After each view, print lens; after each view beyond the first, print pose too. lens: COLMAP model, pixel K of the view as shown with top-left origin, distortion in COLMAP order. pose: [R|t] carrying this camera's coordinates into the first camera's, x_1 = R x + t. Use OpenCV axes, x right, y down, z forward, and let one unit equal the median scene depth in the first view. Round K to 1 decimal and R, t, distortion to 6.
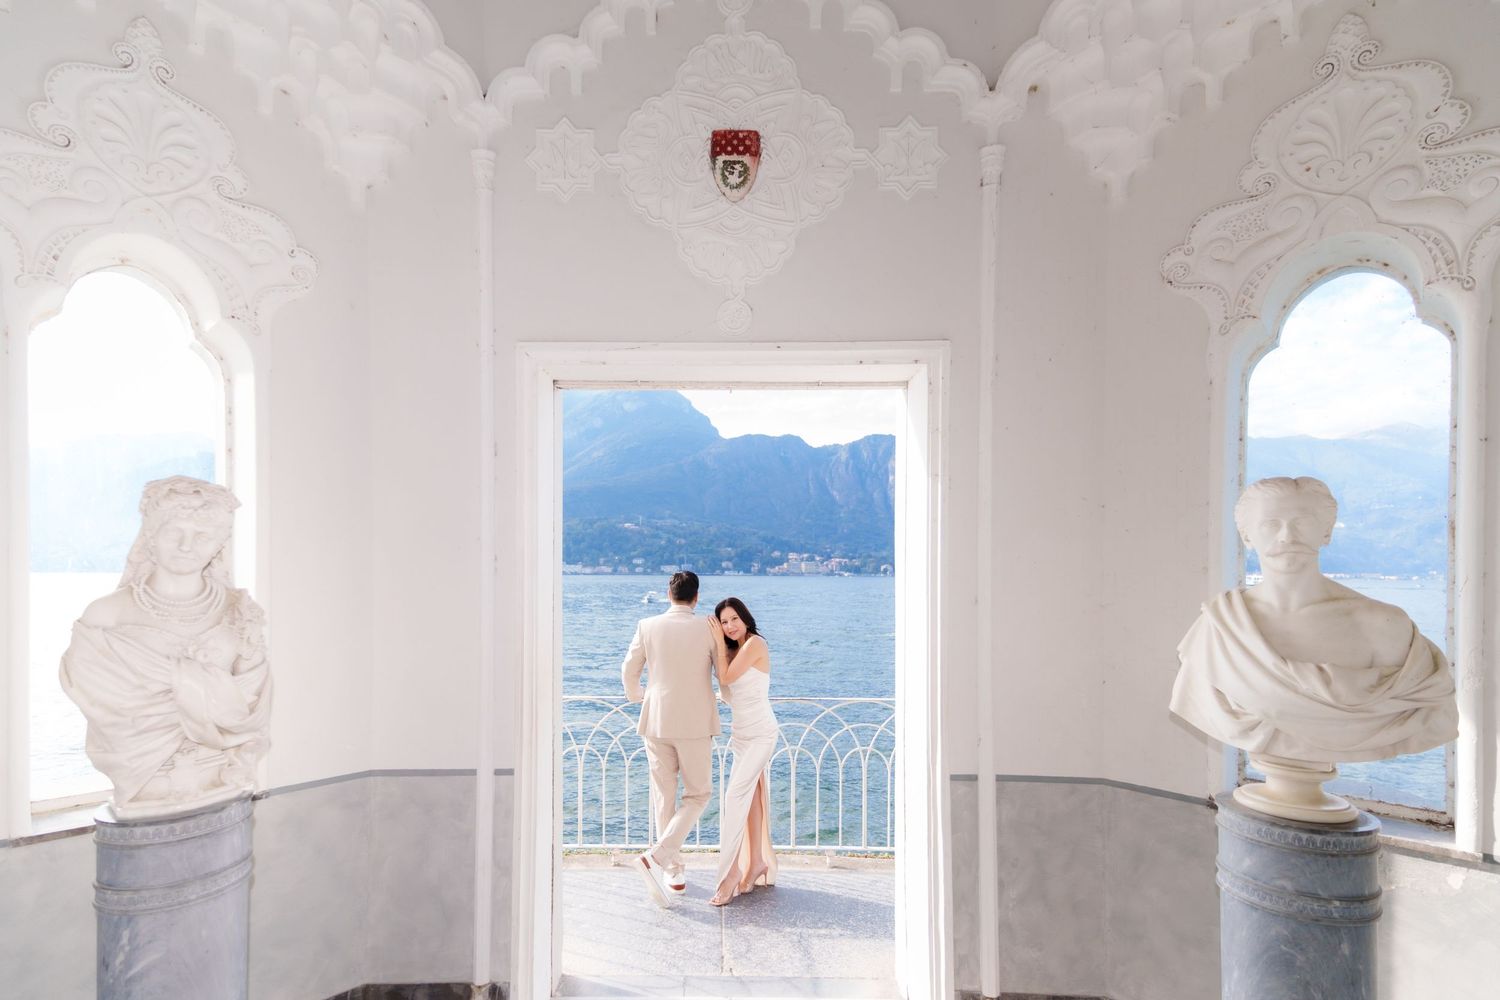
lens RADIAL K [[788.6, 0, 727.9], [0, 788.6, 596.6], [0, 0, 1]] dist [0.050411, -0.021269]
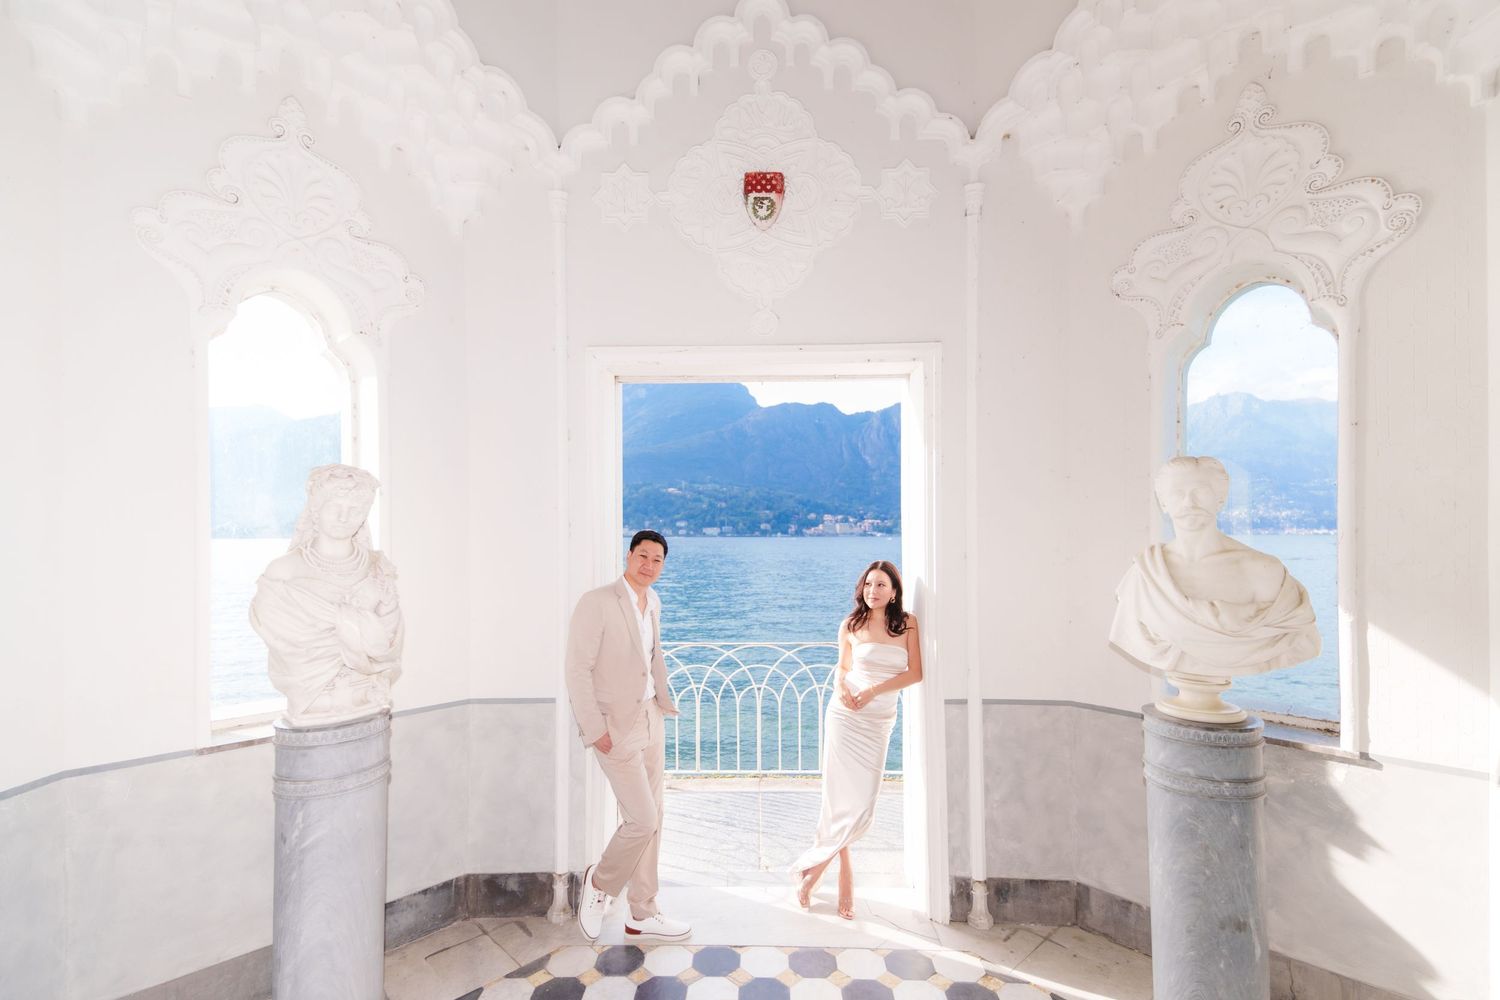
lens RADIAL K [[752.8, 0, 759.7], [0, 752.8, 554.5], [0, 0, 1]] dist [0.053189, -0.024506]
pose [[0.999918, -0.008493, -0.009593, 0.010032], [0.008463, 0.999959, -0.003192, 0.004573], [0.009620, 0.003111, 0.999949, -0.170579]]
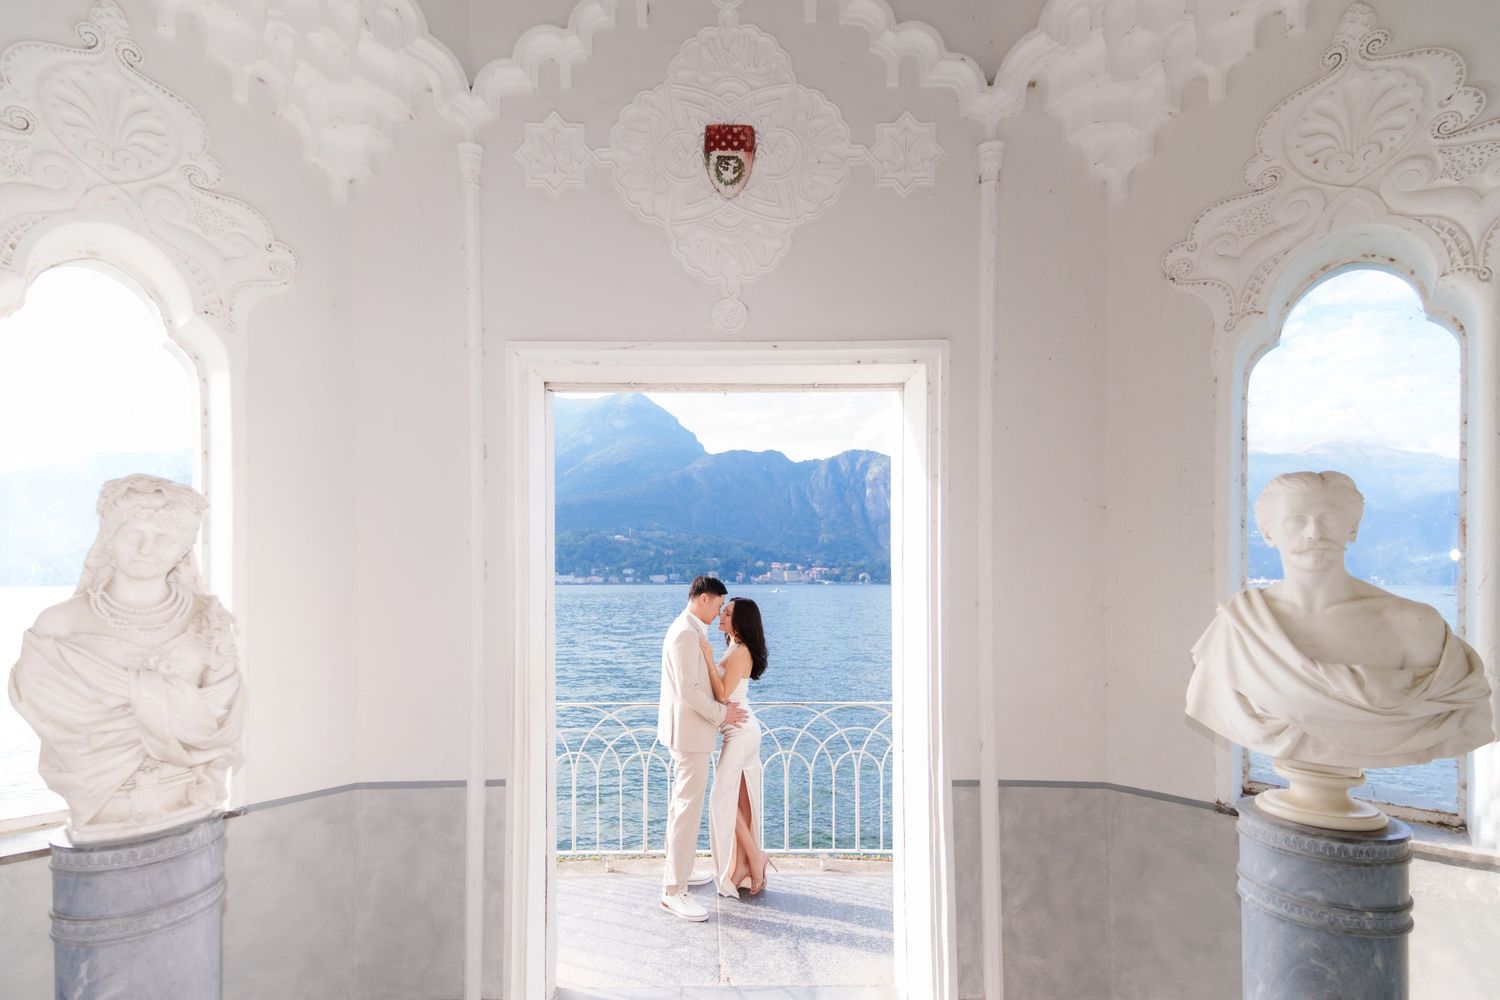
lens RADIAL K [[752.8, 0, 730.0], [0, 752.8, 603.9], [0, 0, 1]] dist [0.053189, -0.024506]
pose [[0.999746, -0.006549, 0.021579, -0.014776], [0.006601, 0.999975, -0.002341, 0.005448], [-0.021563, 0.002483, 0.999764, 0.069610]]
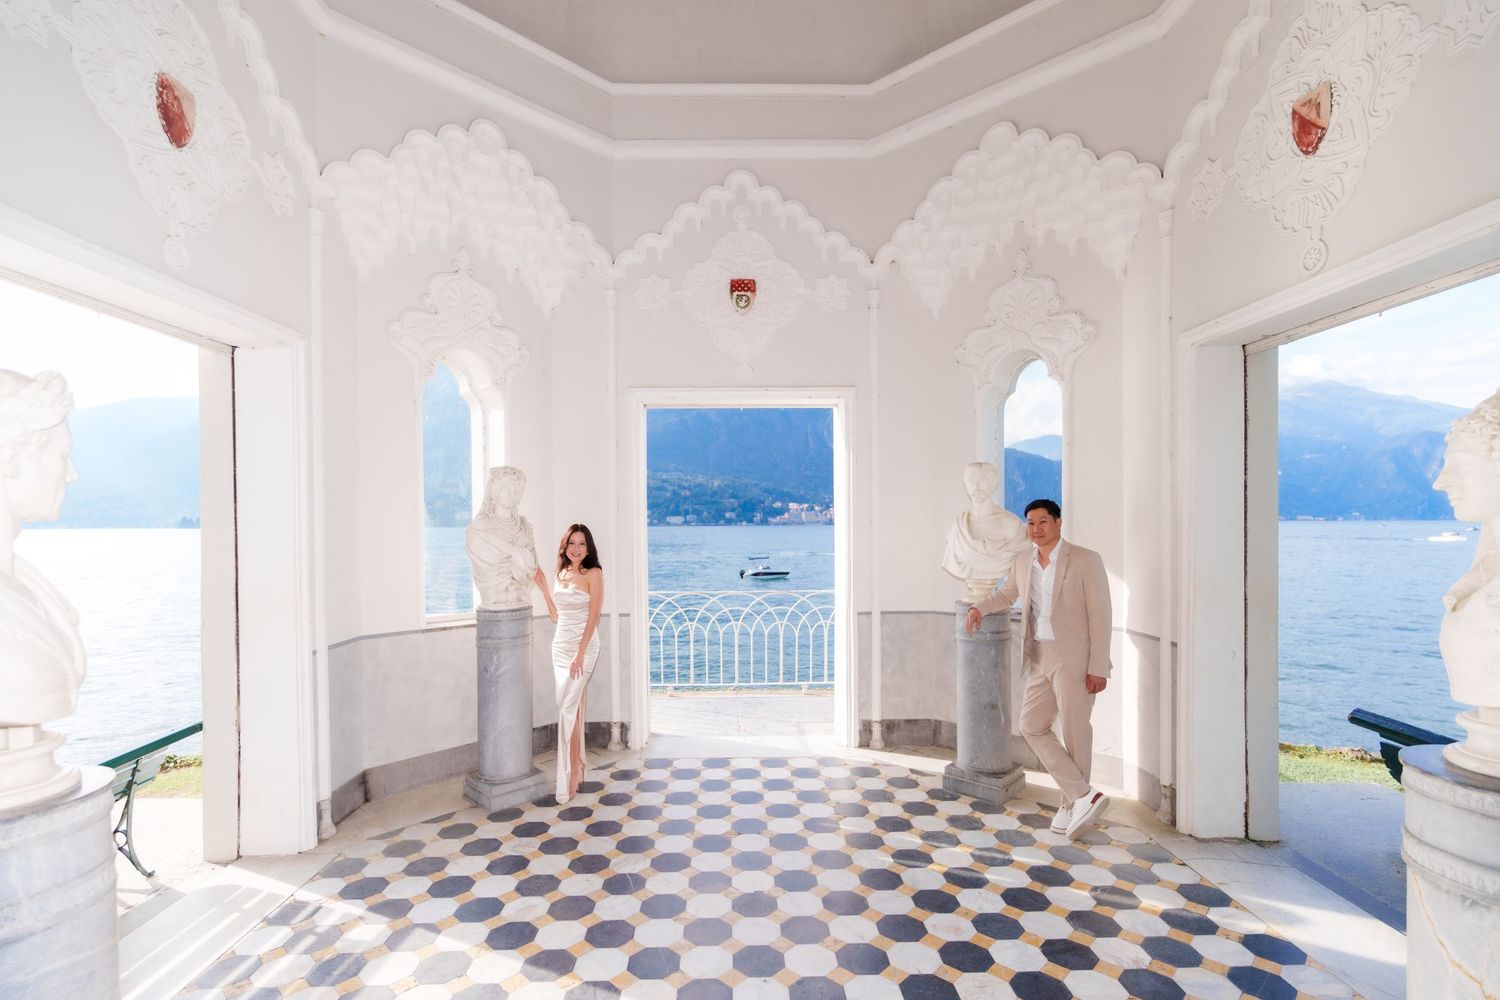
lens RADIAL K [[809.9, 0, 750.9], [0, 809.9, 555.6], [0, 0, 1]] dist [0.049896, -0.020151]
pose [[0.999601, -0.011220, 0.025916, -0.031396], [0.011029, 0.999911, 0.007475, 0.076172], [-0.025997, -0.007187, 0.999636, -1.043992]]
